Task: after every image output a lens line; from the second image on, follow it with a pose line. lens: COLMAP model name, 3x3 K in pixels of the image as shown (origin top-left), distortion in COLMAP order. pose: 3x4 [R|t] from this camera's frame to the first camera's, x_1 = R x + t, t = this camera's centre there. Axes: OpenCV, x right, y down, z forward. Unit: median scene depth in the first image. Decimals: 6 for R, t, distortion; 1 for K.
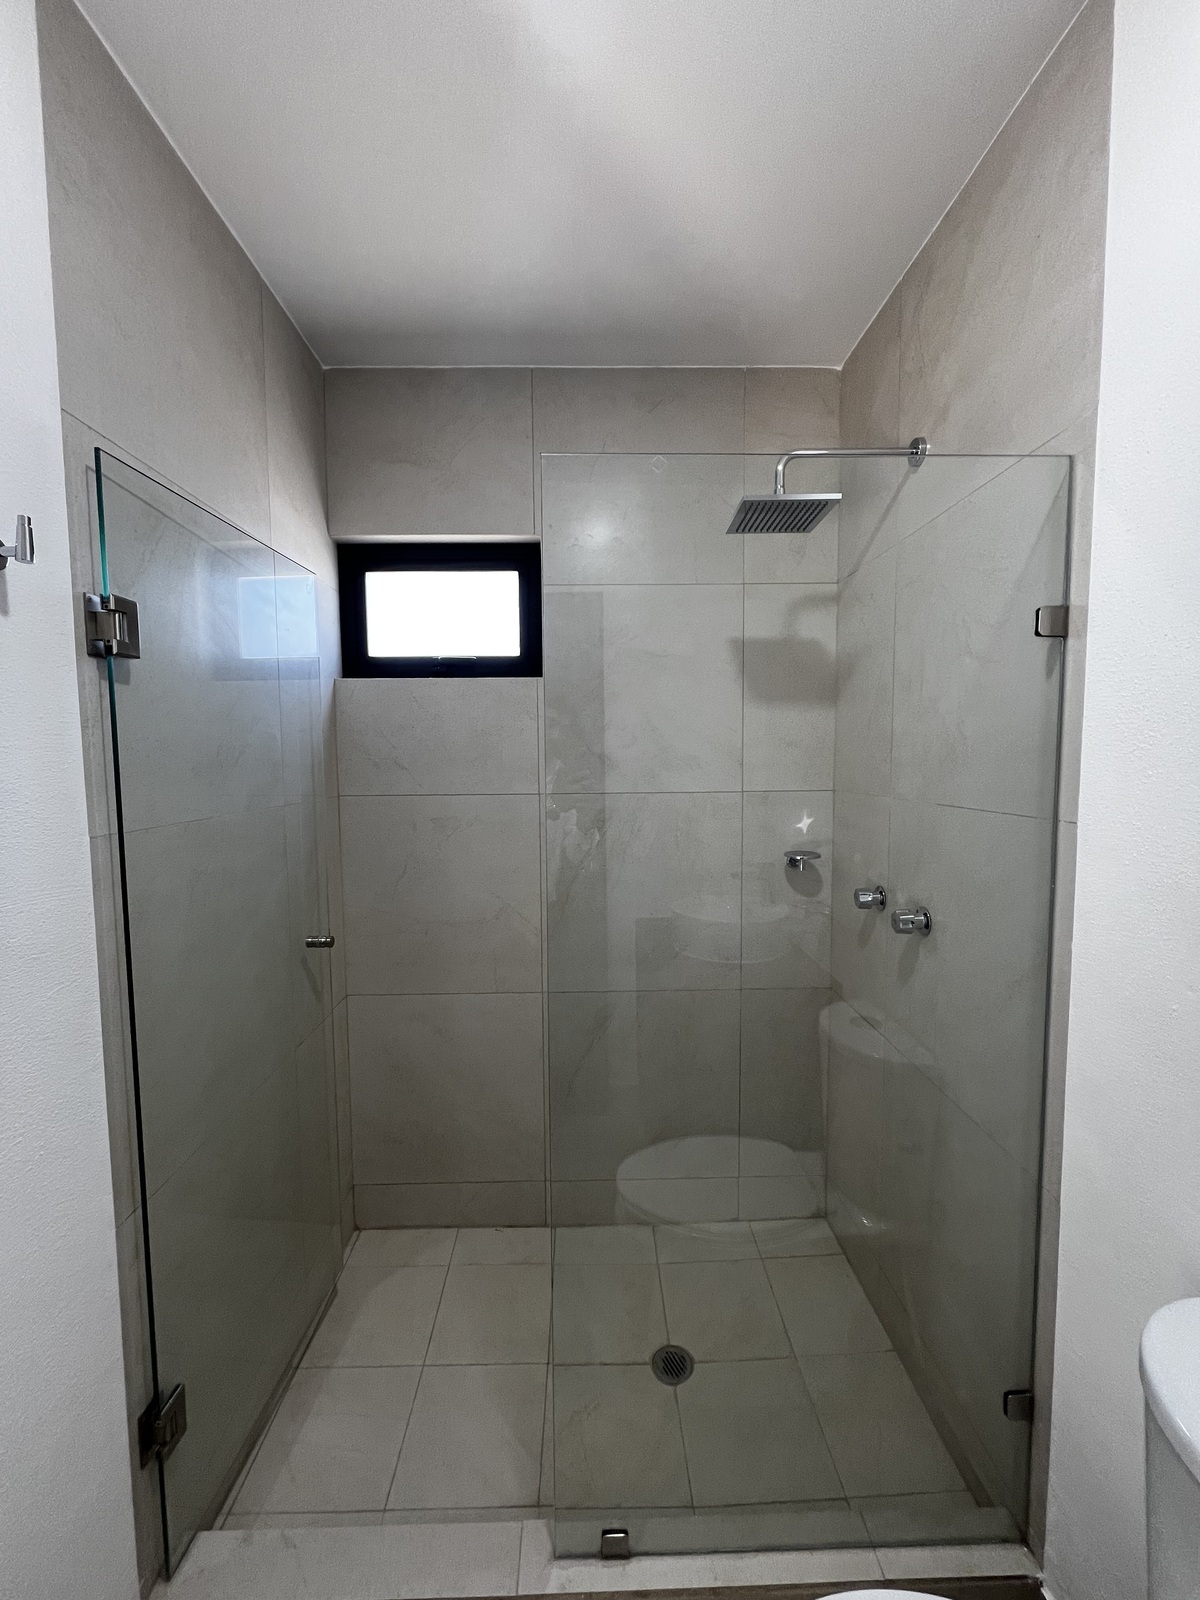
lens RADIAL K [[639.4, 0, 596.9], [0, 639.4, 800.4], [0, 0, 1]] dist [-0.001401, 0.000430]
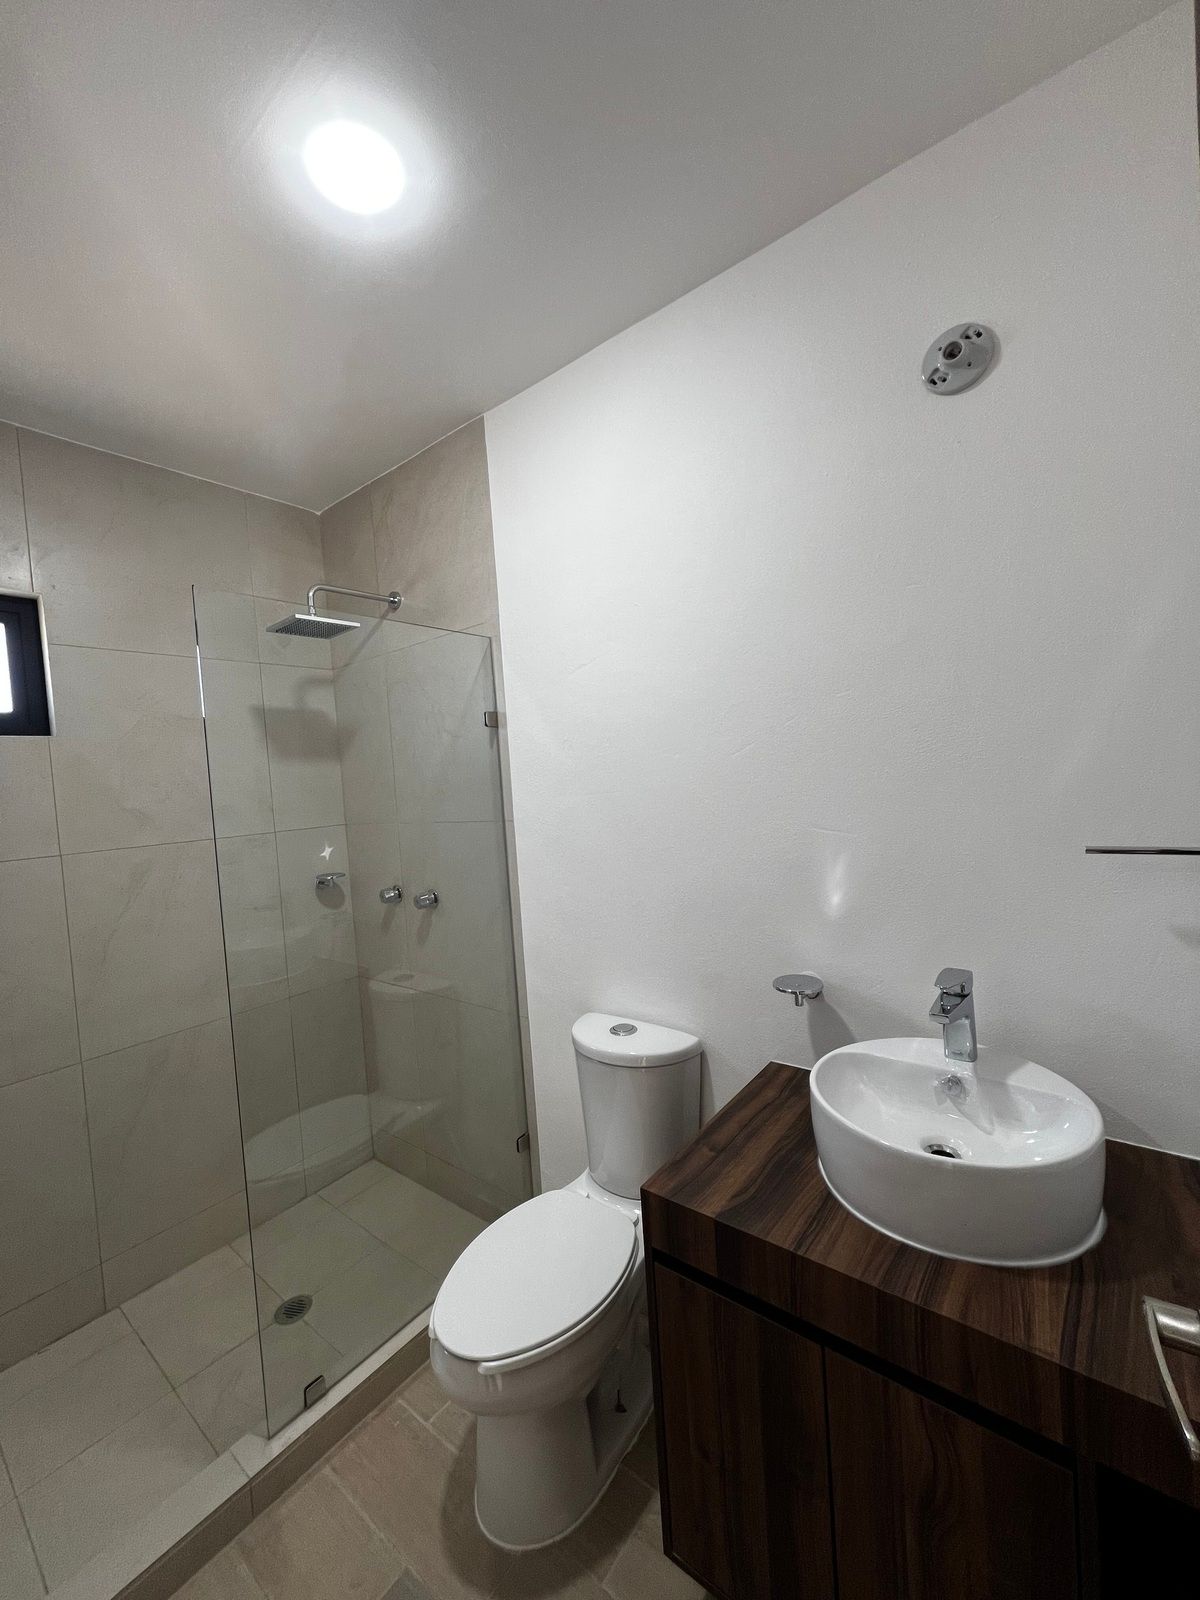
lens RADIAL K [[639.4, 0, 600.0], [0, 639.4, 799.4], [0, 0, 1]] dist [-0.001401, 0.000430]
pose [[0.632513, -0.060648, 0.772172, -0.368724], [0.118804, 0.992729, -0.019346, 0.024540], [-0.765384, 0.103974, 0.635119, -0.287647]]
